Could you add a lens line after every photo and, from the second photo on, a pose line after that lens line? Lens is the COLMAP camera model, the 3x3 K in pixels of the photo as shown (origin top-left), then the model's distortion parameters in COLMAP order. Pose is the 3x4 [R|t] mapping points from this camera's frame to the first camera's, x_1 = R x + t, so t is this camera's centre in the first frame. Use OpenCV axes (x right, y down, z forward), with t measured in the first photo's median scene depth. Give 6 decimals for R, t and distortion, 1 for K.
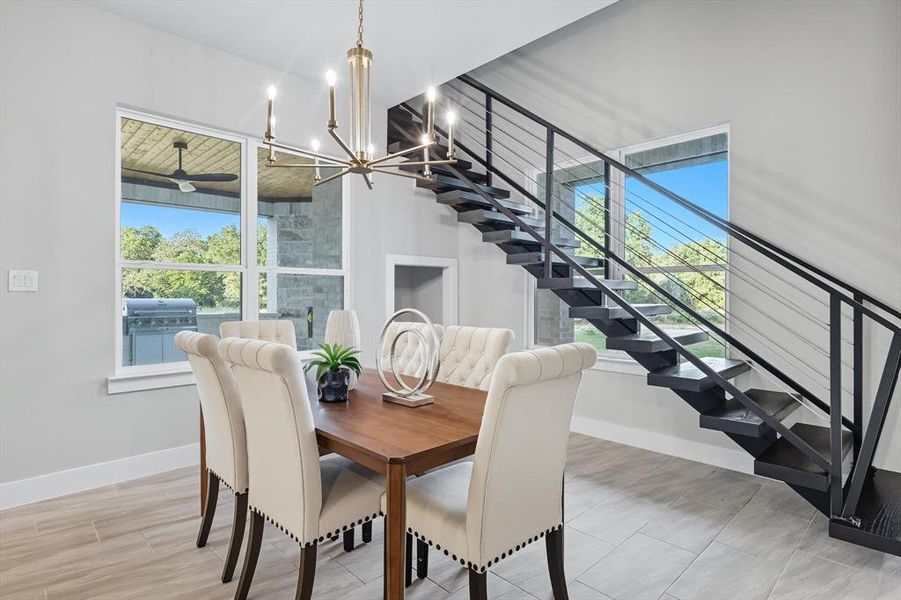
lens RADIAL K [[469.1, 0, 450.5], [0, 469.1, 300.0], [0, 0, 1]] dist [0.001349, 0.000091]
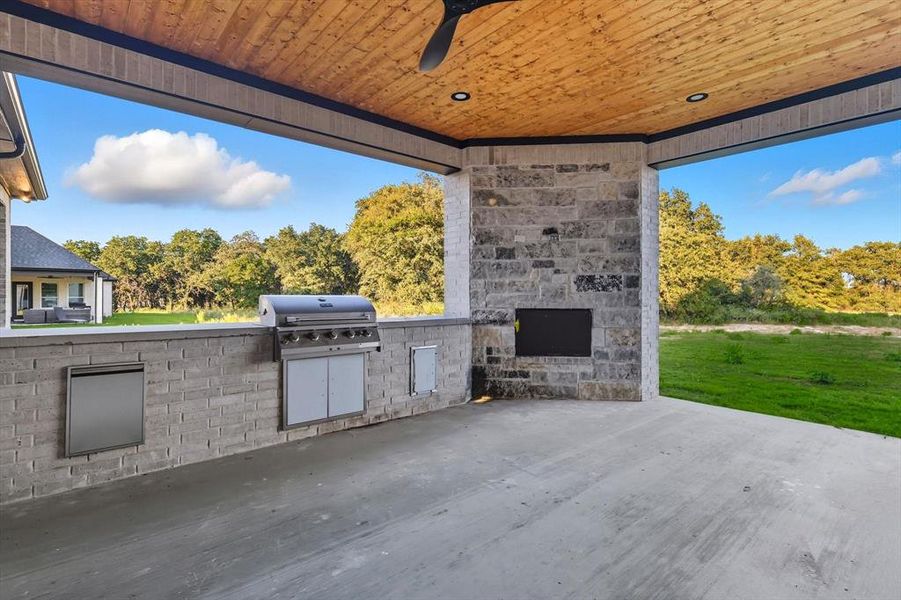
lens RADIAL K [[436.6, 0, 452.6], [0, 436.6, 296.5], [0, 0, 1]] dist [0.001093, 0.000051]
pose [[0.998604, -0.001281, -0.052799, -0.362943], [0.000869, 0.999969, -0.007835, 0.003022], [0.052808, 0.007778, 0.998574, 0.402230]]
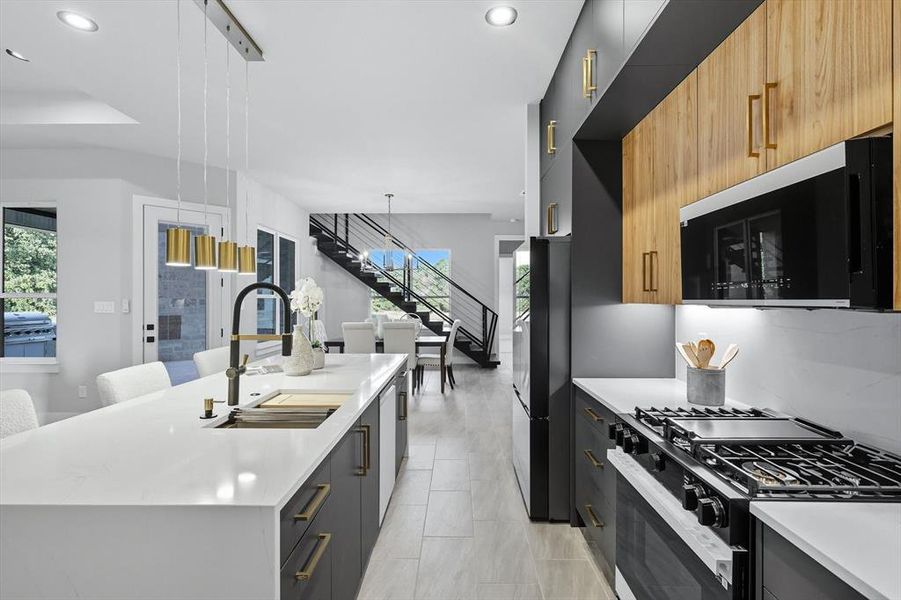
lens RADIAL K [[427.3, 0, 450.8], [0, 427.3, 298.0], [0, 0, 1]] dist [-0.000502, -0.000793]
pose [[0.703673, 0.001019, 0.710523, -0.518602], [0.007619, 0.999931, -0.008980, -0.016216], [-0.710483, 0.011733, 0.703617, -0.353365]]
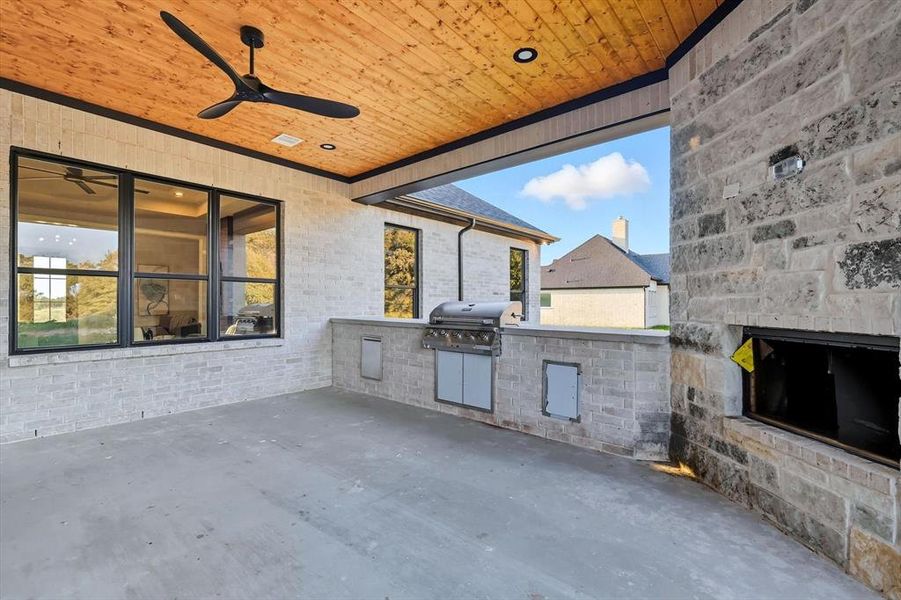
lens RADIAL K [[400.4, 0, 449.4], [0, 400.4, 302.1], [0, 0, 1]] dist [0.006020, 0.000229]
pose [[0.085585, -0.006005, -0.996313, -0.033178], [-0.012487, 0.999897, -0.007100, 0.003259], [0.996253, 0.013049, 0.085501, 0.780558]]
